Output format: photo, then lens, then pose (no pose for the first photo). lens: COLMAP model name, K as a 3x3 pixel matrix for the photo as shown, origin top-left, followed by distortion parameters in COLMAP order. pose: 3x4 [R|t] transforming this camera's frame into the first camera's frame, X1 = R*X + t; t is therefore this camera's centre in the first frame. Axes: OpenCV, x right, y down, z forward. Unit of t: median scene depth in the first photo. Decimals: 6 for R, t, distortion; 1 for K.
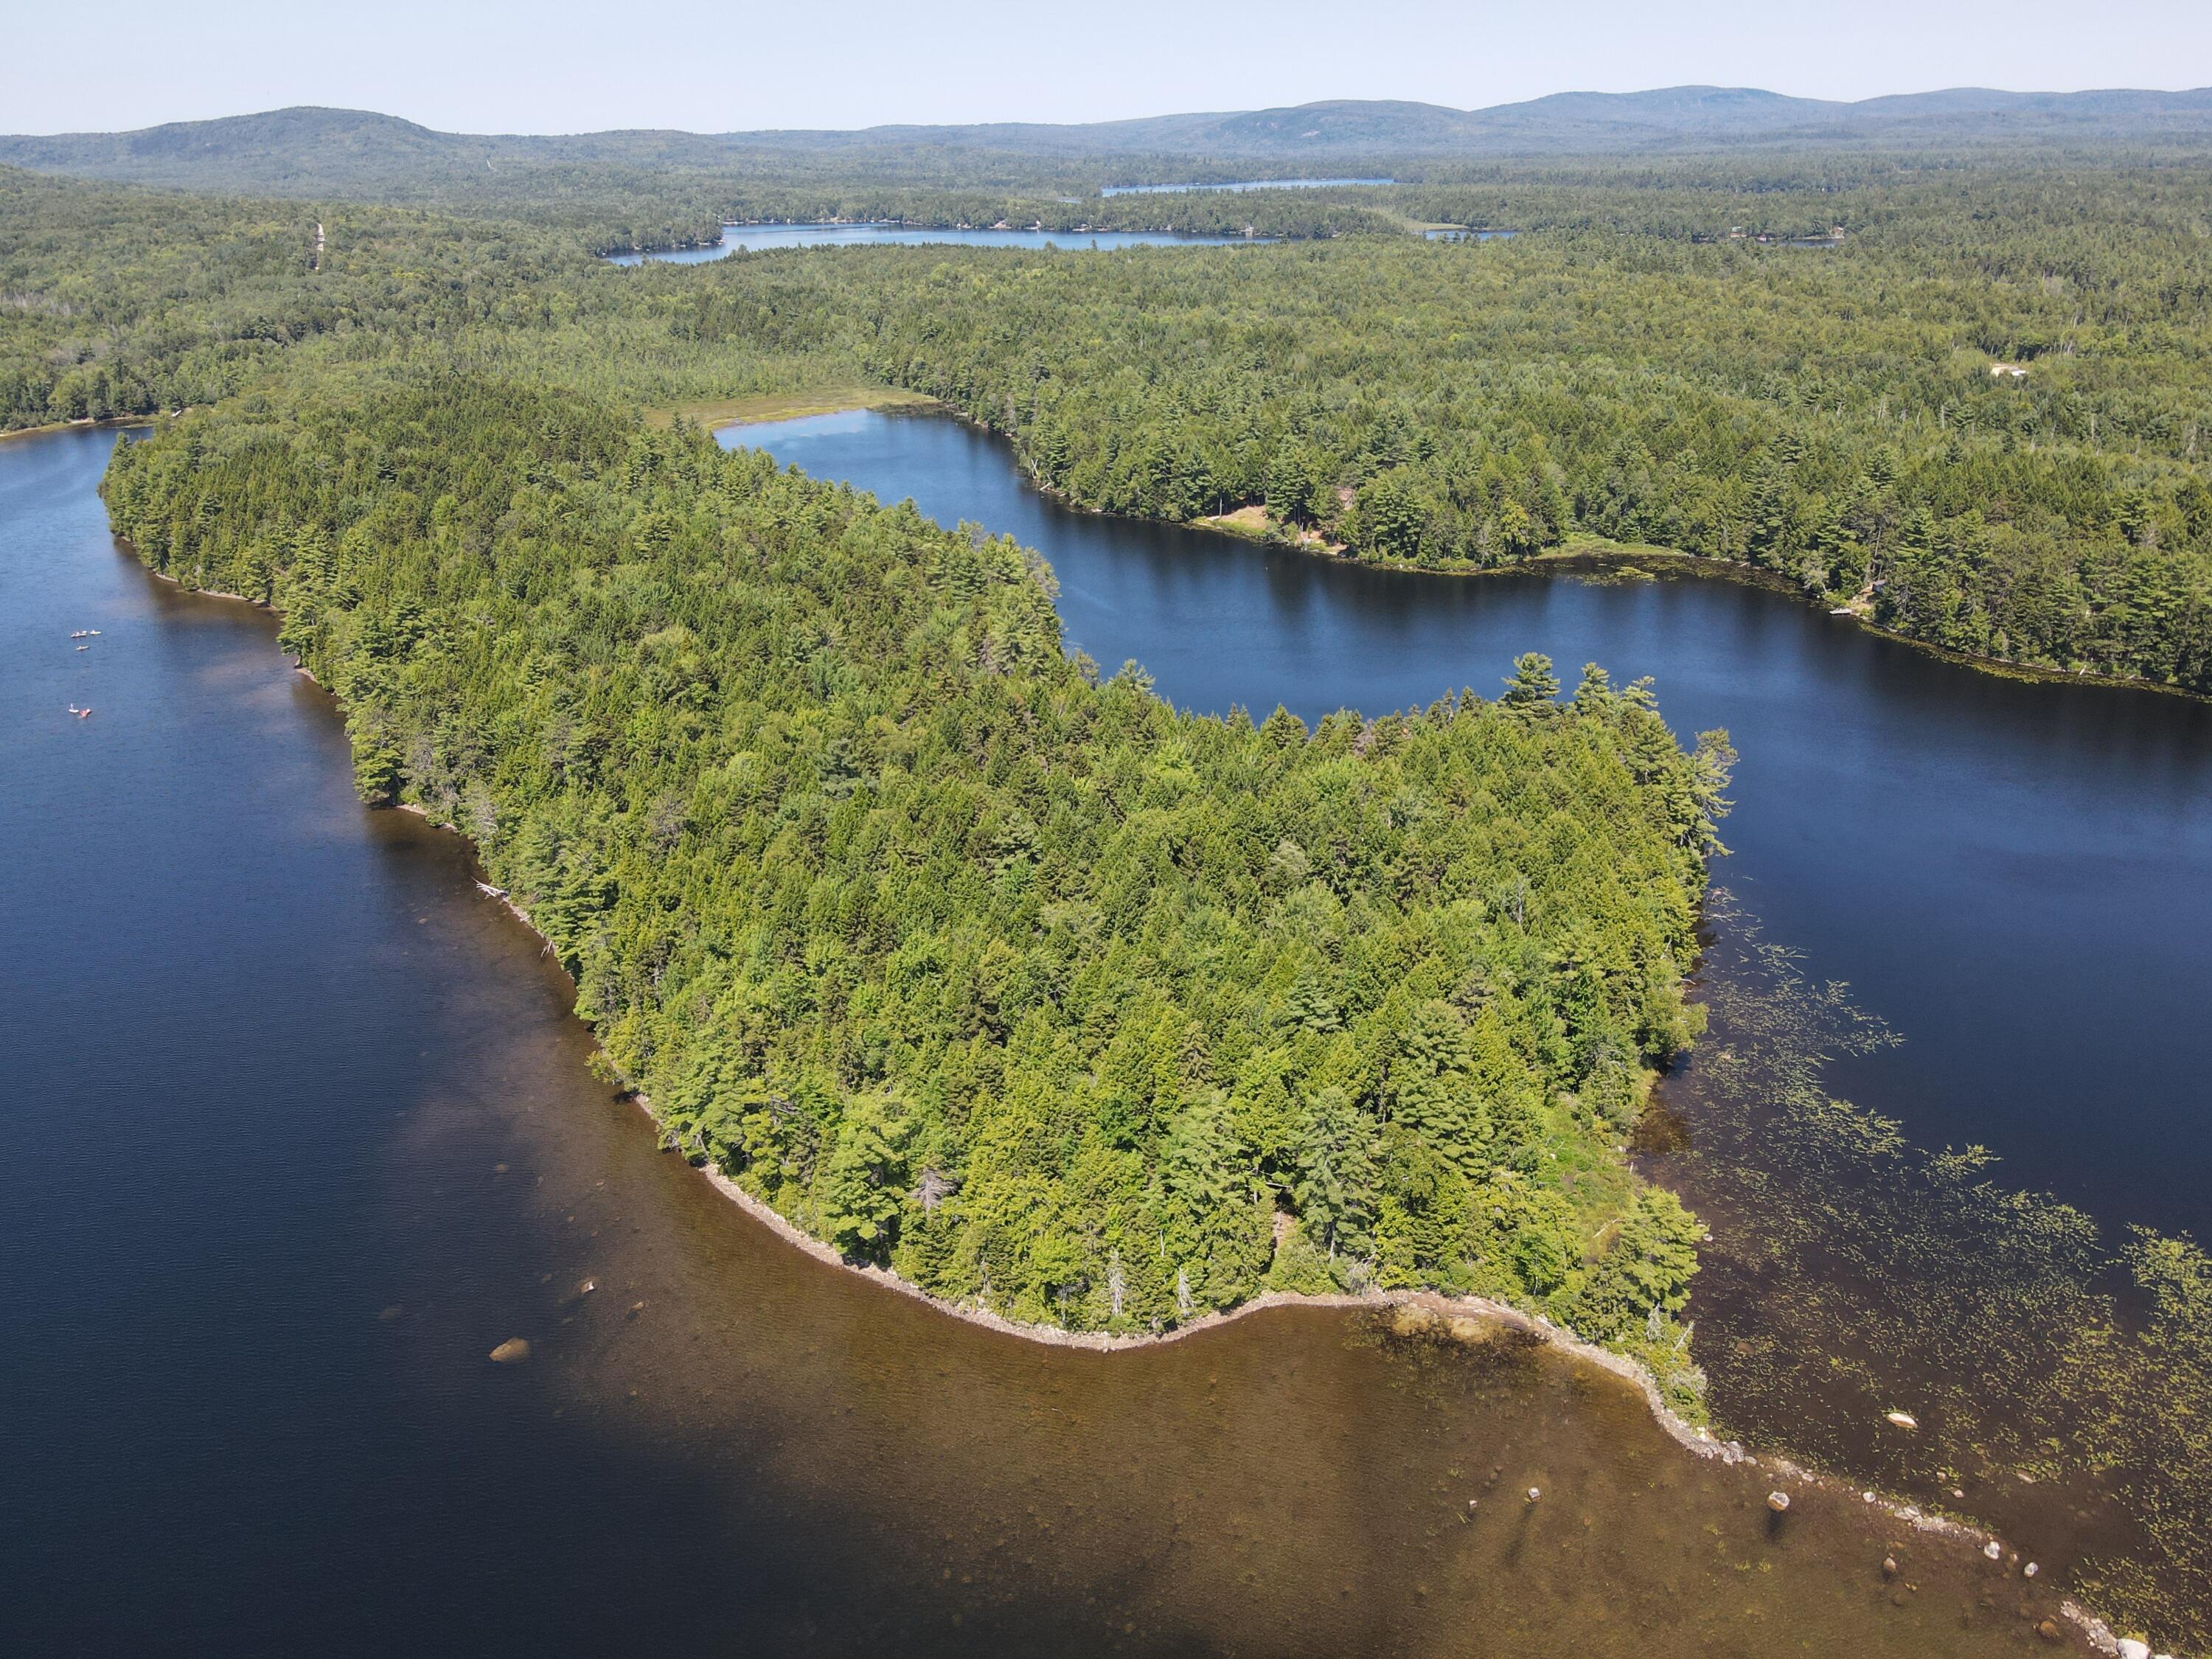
lens RADIAL K [[1611.7, 0, 1107.9], [0, 1611.7, 826.5], [0, 0, 1]] dist [0.012093, 0.006642]
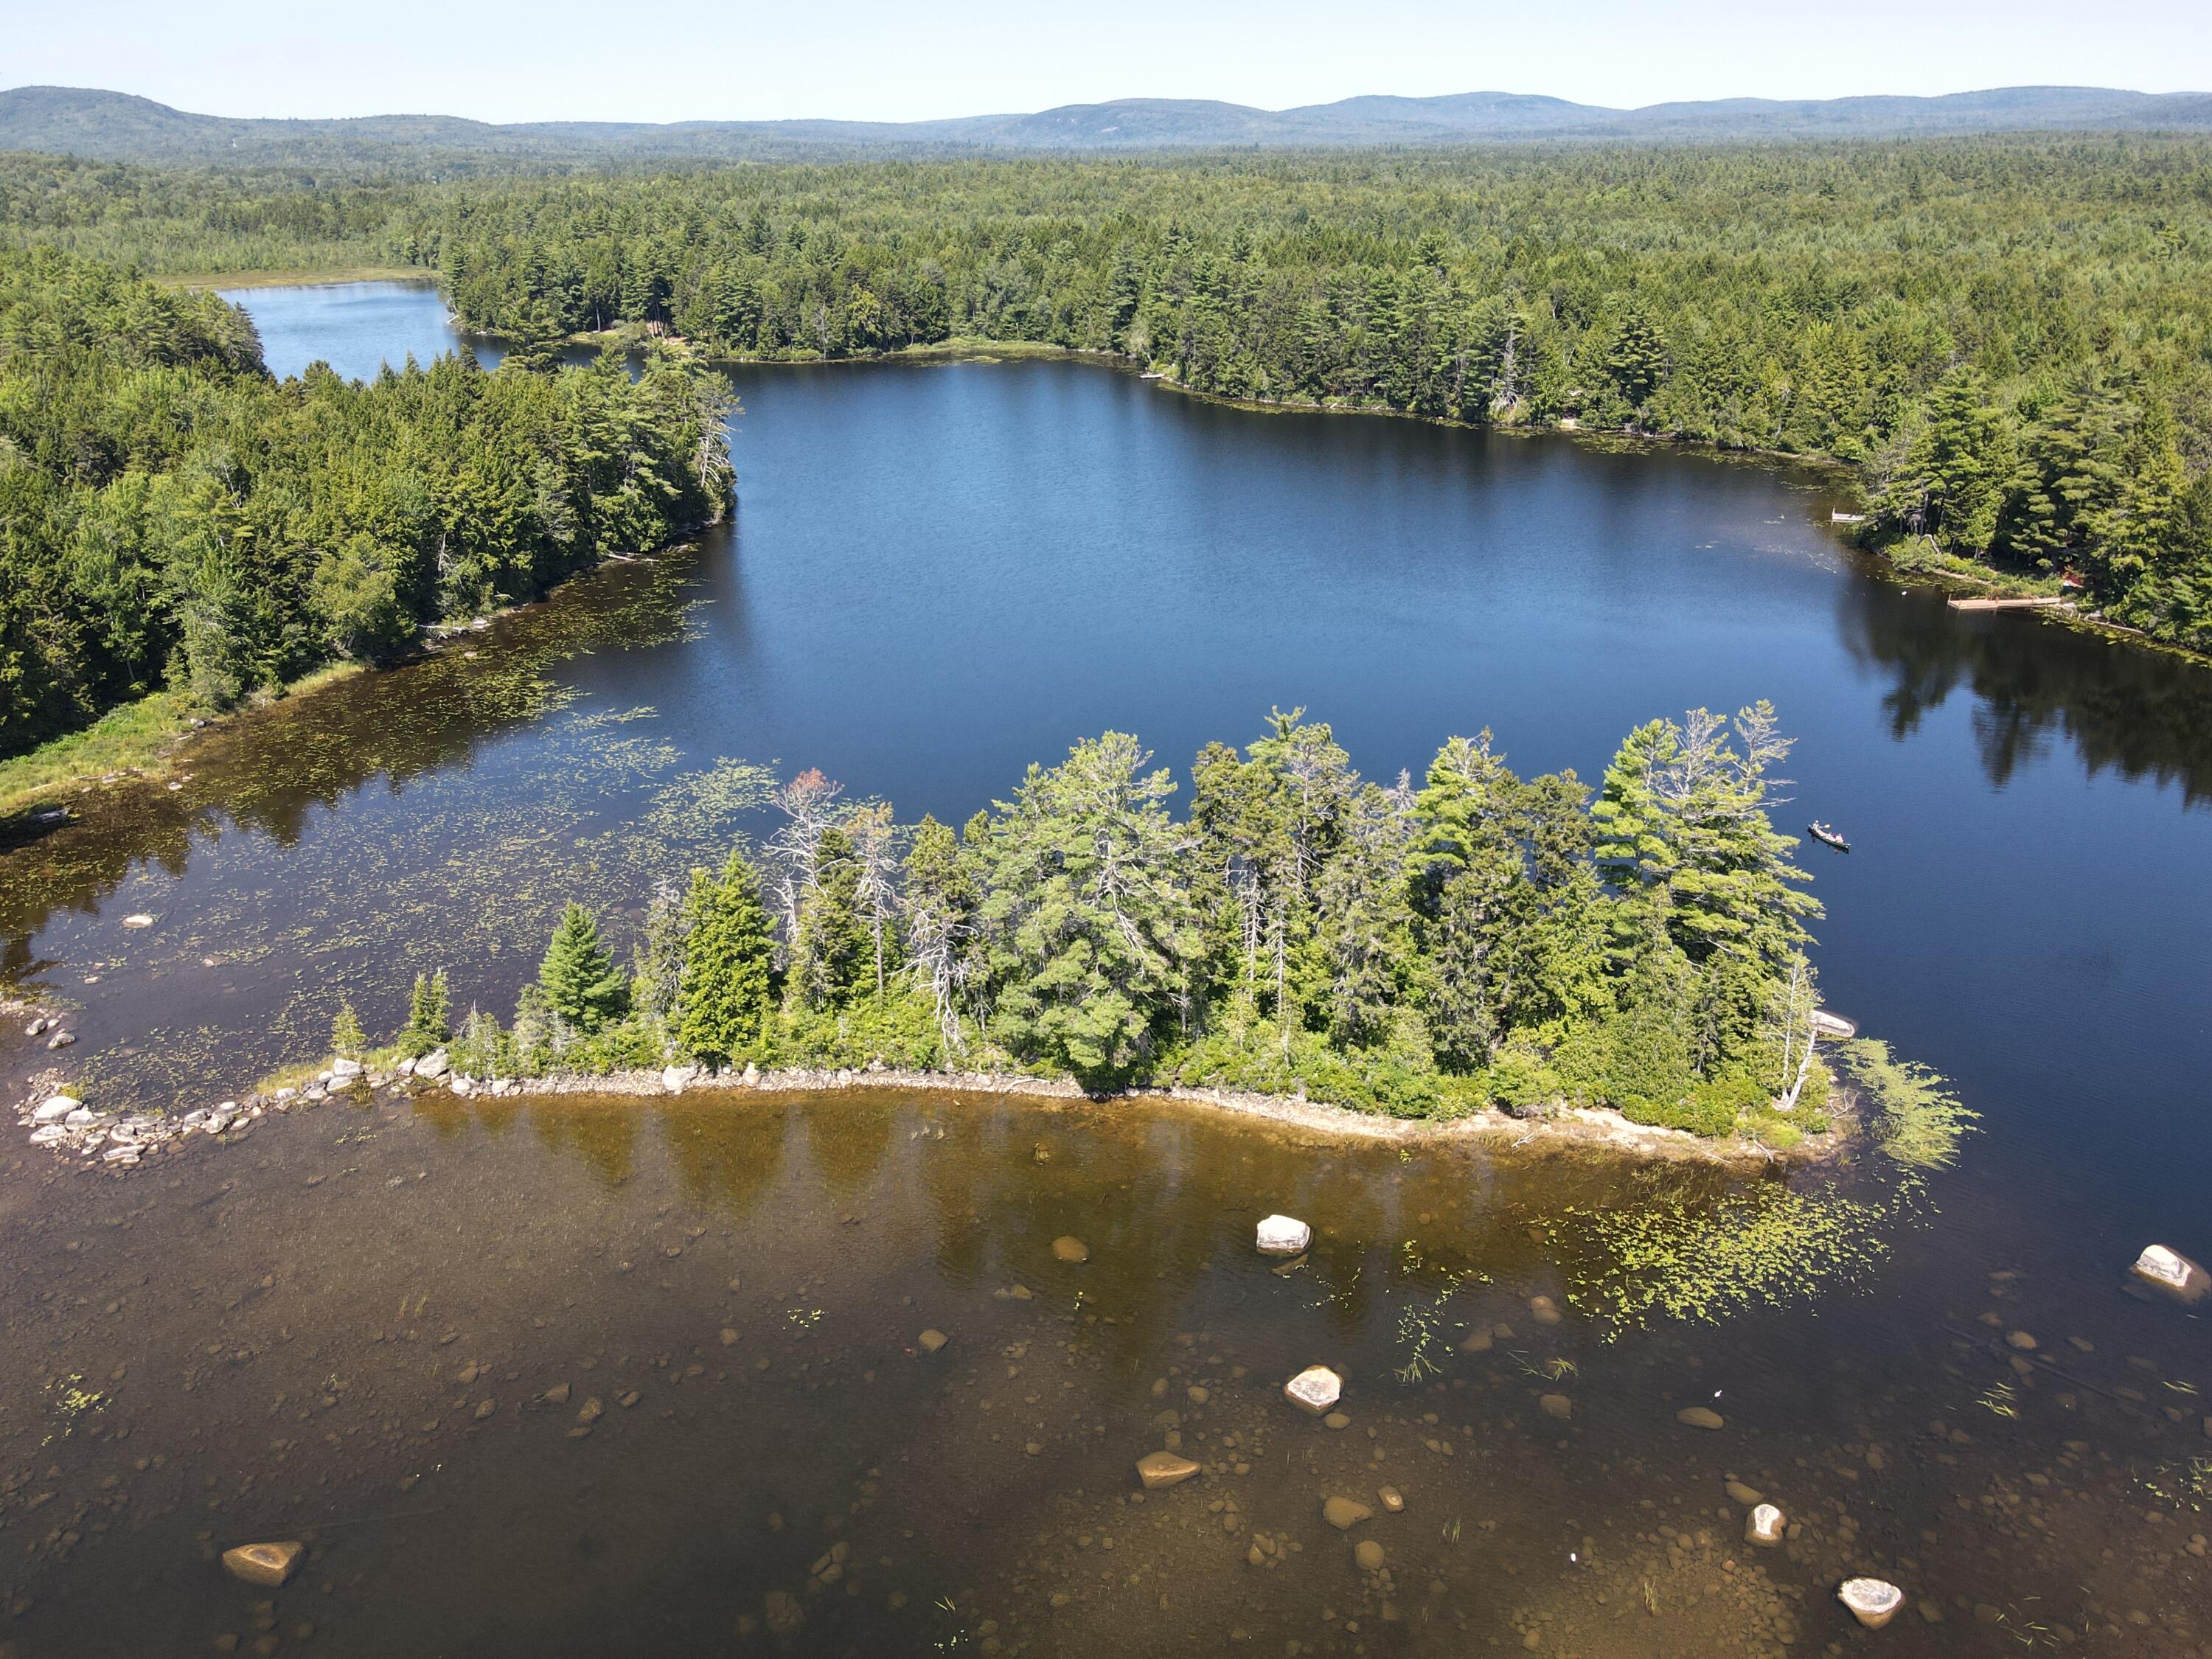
lens RADIAL K [[1611.7, 0, 1102.9], [0, 1611.7, 829.7], [0, 0, 1]] dist [0.012093, 0.006642]
pose [[0.995662, -0.029408, 0.088274, 0.264818], [0.029755, 0.999554, -0.002612, 0.102497], [-0.088158, 0.005227, 0.996093, 0.061517]]
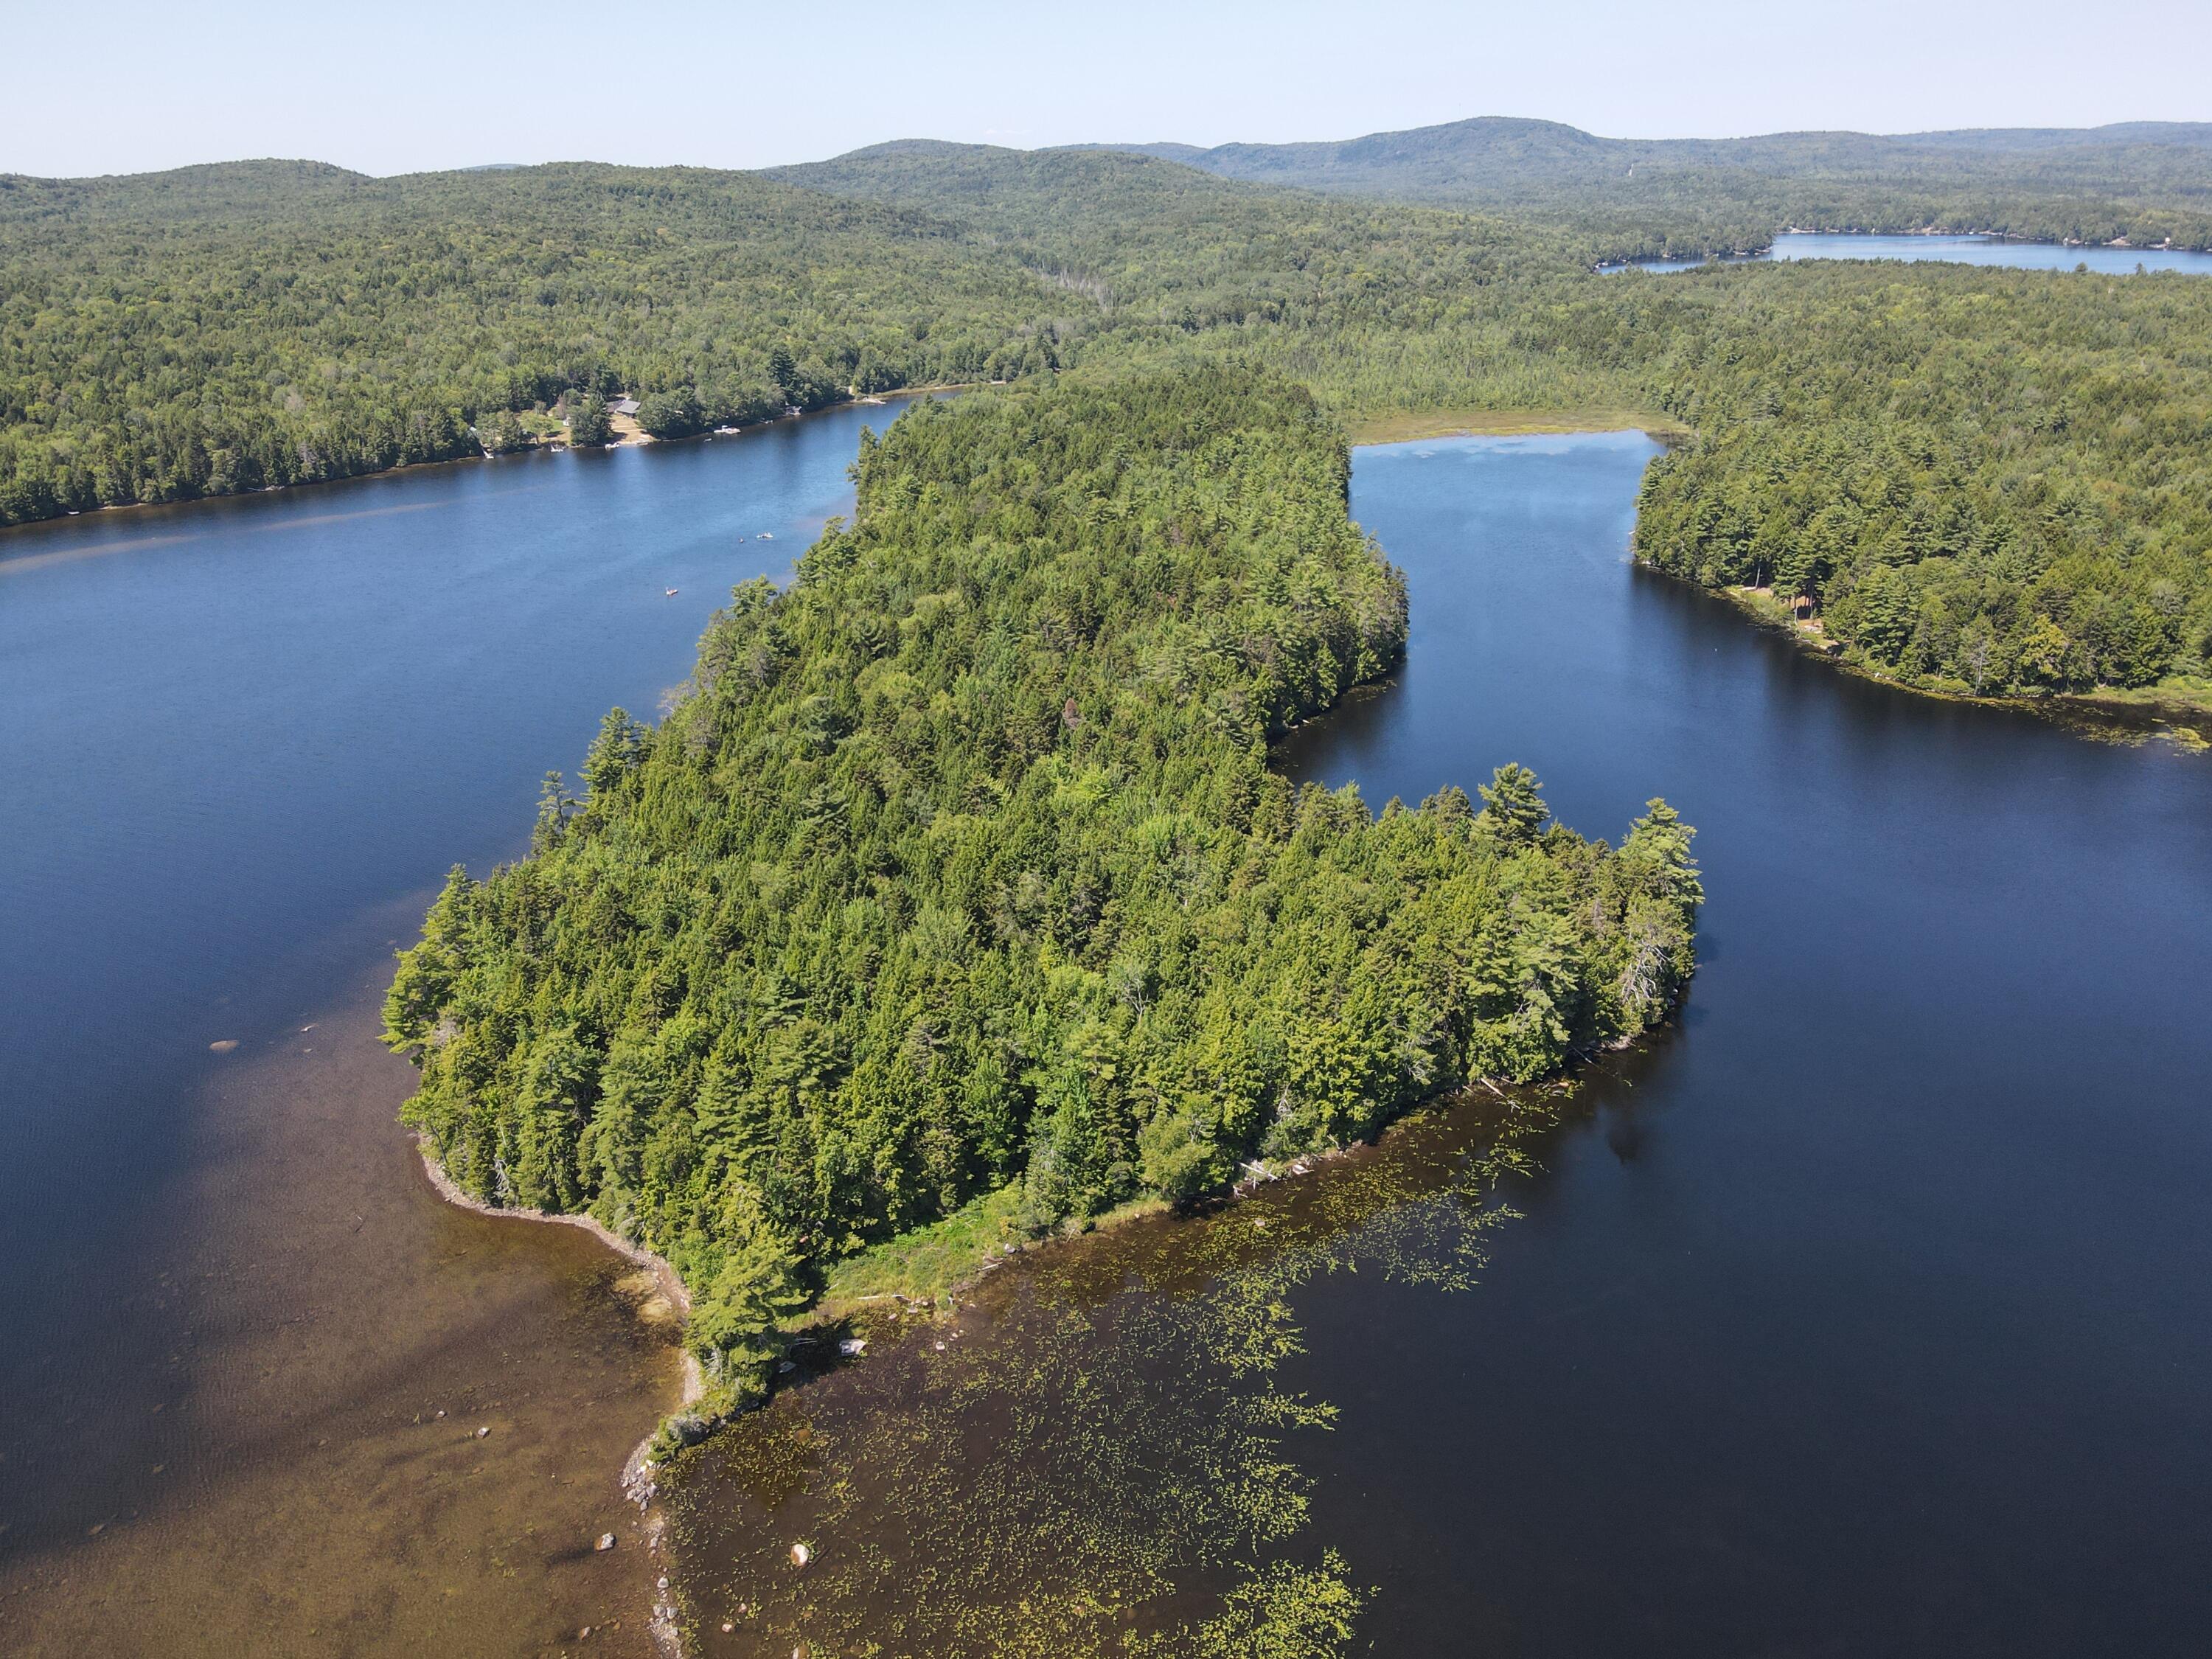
lens RADIAL K [[1611.7, 0, 1106.5], [0, 1611.7, 834.7], [0, 0, 1]] dist [0.012093, 0.006642]
pose [[0.787136, 0.238983, -0.568598, 0.322863], [-0.237356, 0.968256, 0.078378, -0.047366], [0.569279, 0.073266, 0.818873, 0.090405]]
